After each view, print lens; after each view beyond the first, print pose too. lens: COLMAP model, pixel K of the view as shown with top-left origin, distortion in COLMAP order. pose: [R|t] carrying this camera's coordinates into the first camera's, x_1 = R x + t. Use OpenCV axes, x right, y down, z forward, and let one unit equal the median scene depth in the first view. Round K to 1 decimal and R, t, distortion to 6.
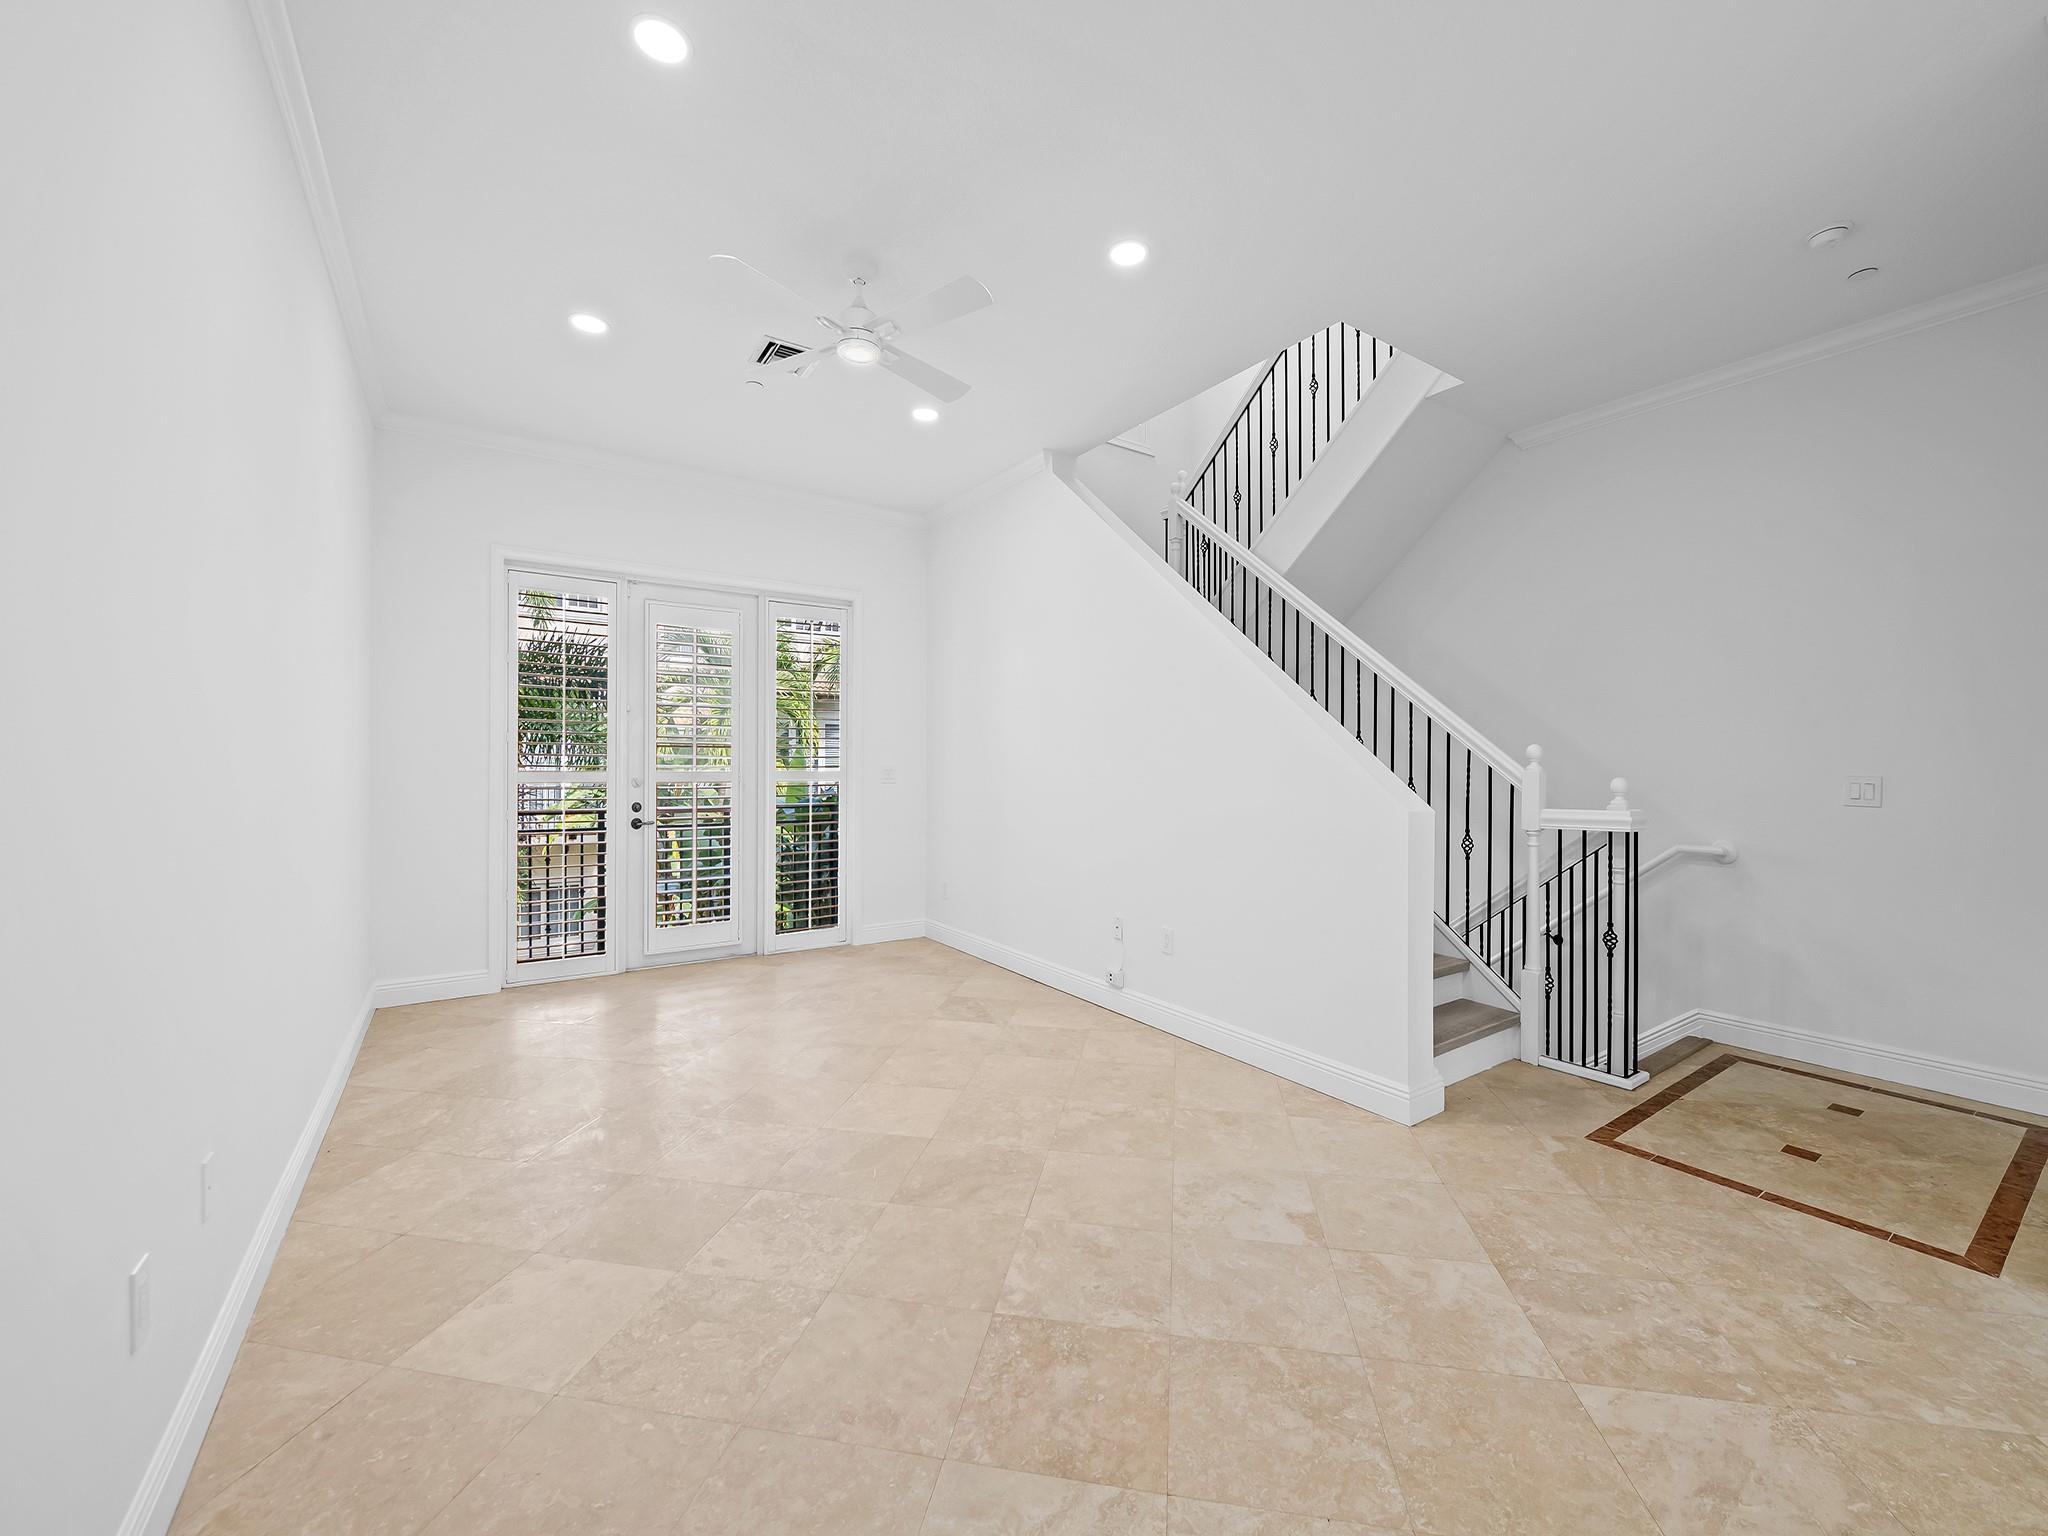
lens RADIAL K [[809.6, 0, 1034.7], [0, 809.6, 766.1], [0, 0, 1]] dist [-0.000463, -0.000686]
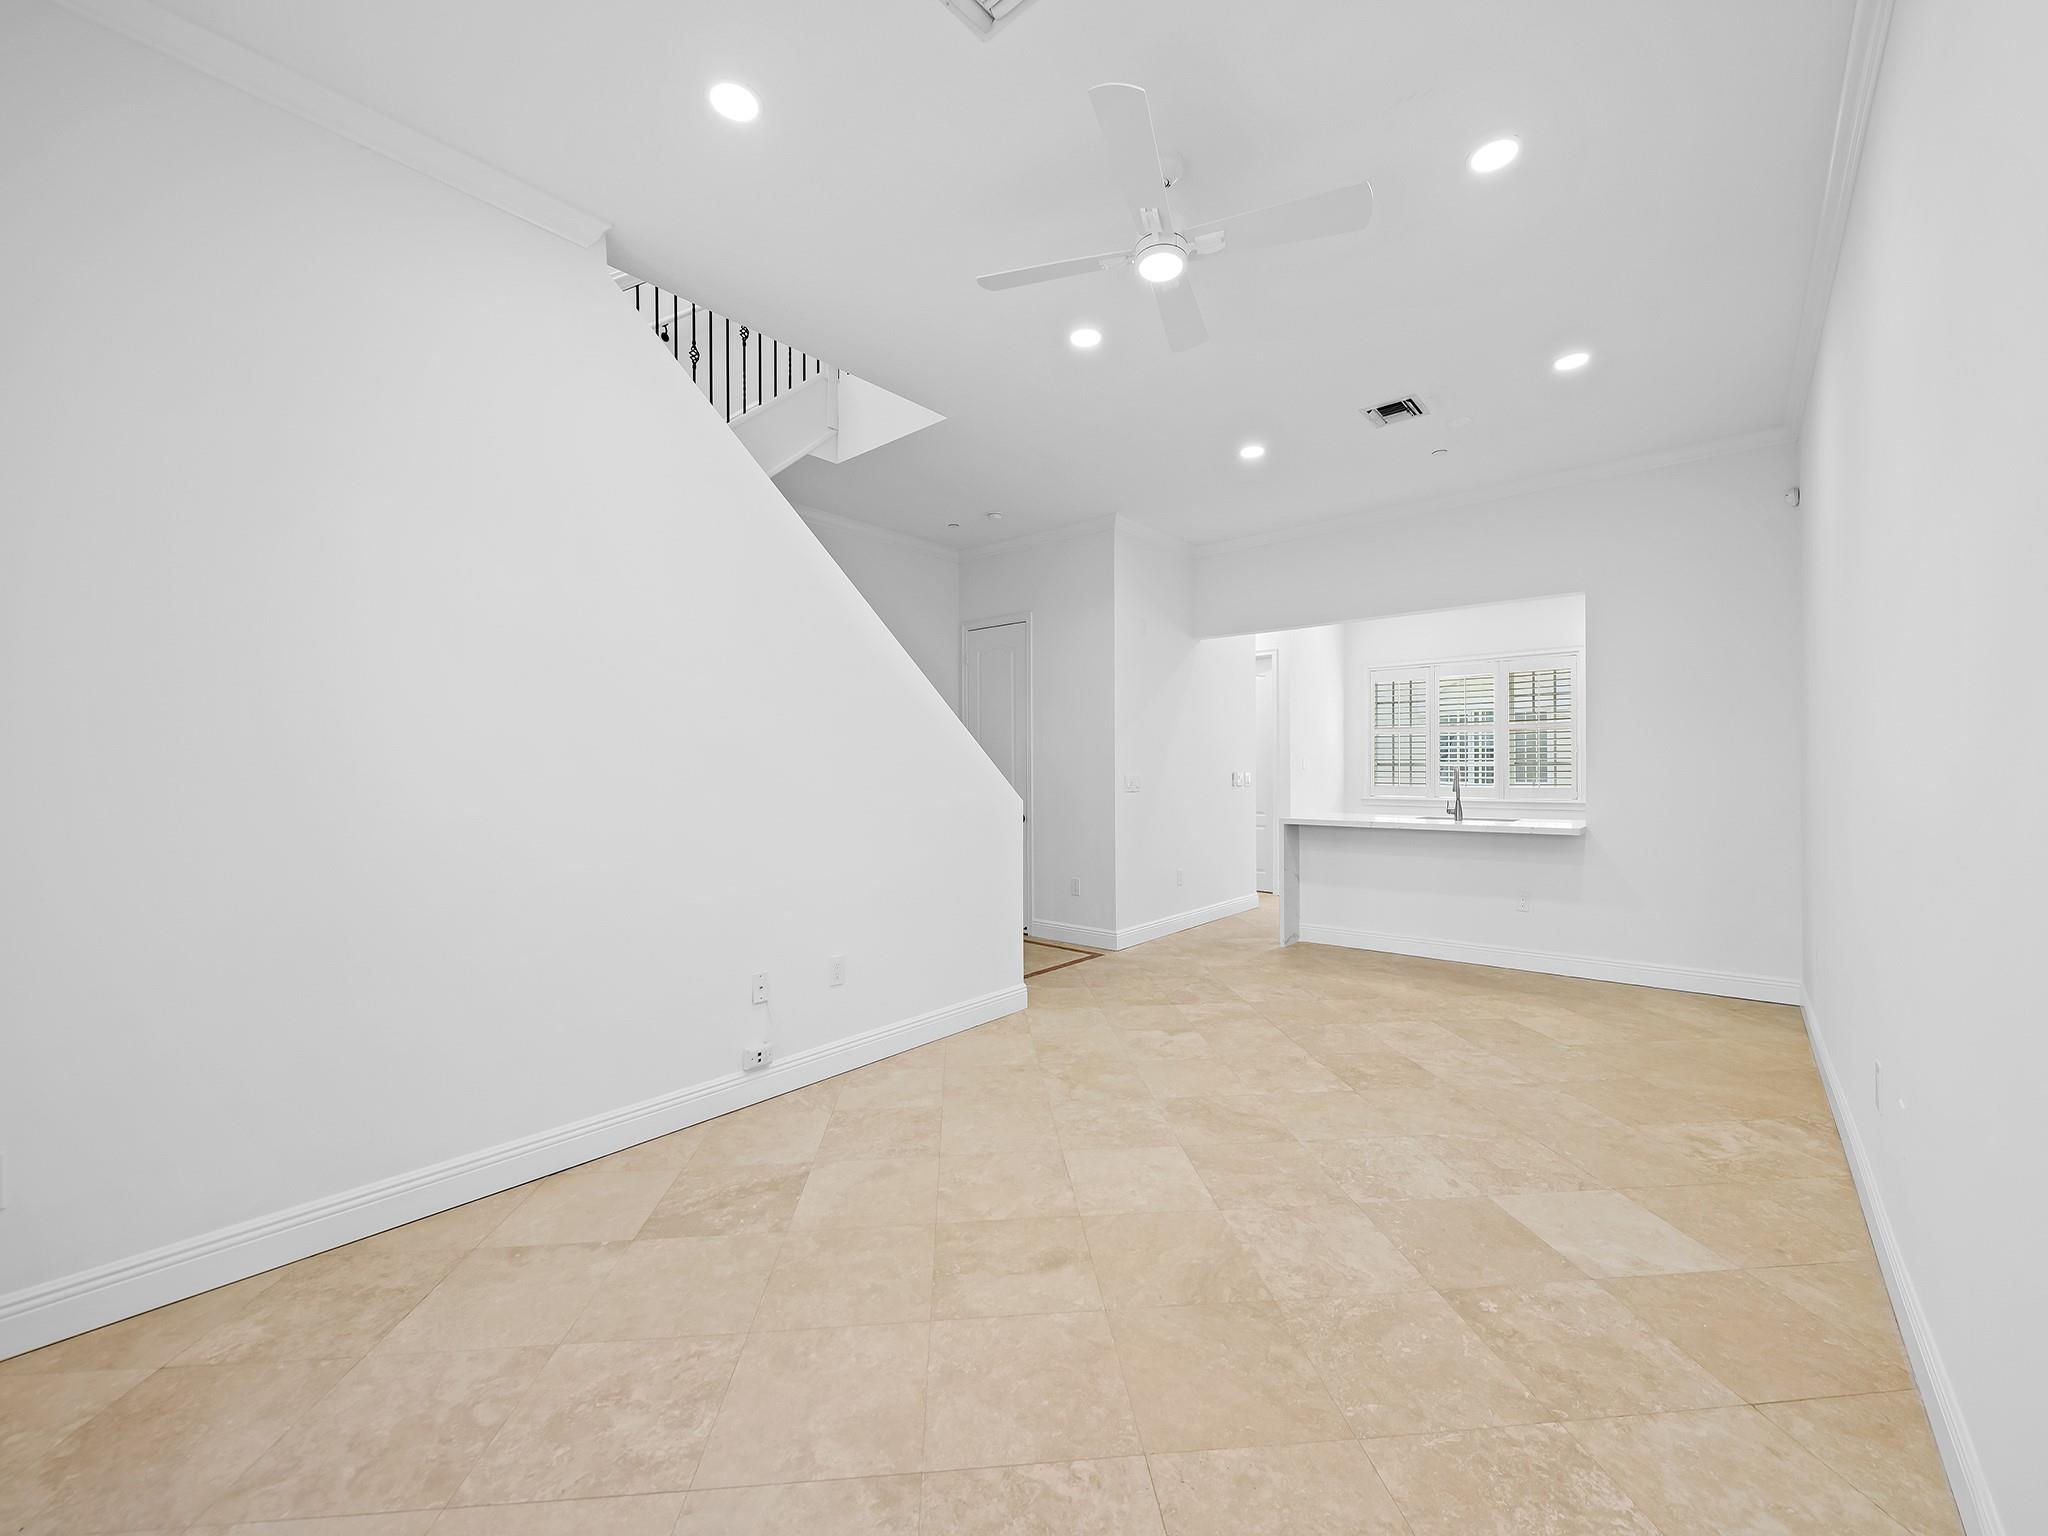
lens RADIAL K [[809.6, 0, 1034.7], [0, 809.6, 766.1], [0, 0, 1]] dist [-0.000463, -0.000686]
pose [[-0.260438, 0.002971, 0.965486, -1.295769], [0.007604, 0.999971, -0.001026, -0.006963], [-0.965461, 0.007075, -0.260453, 1.780476]]
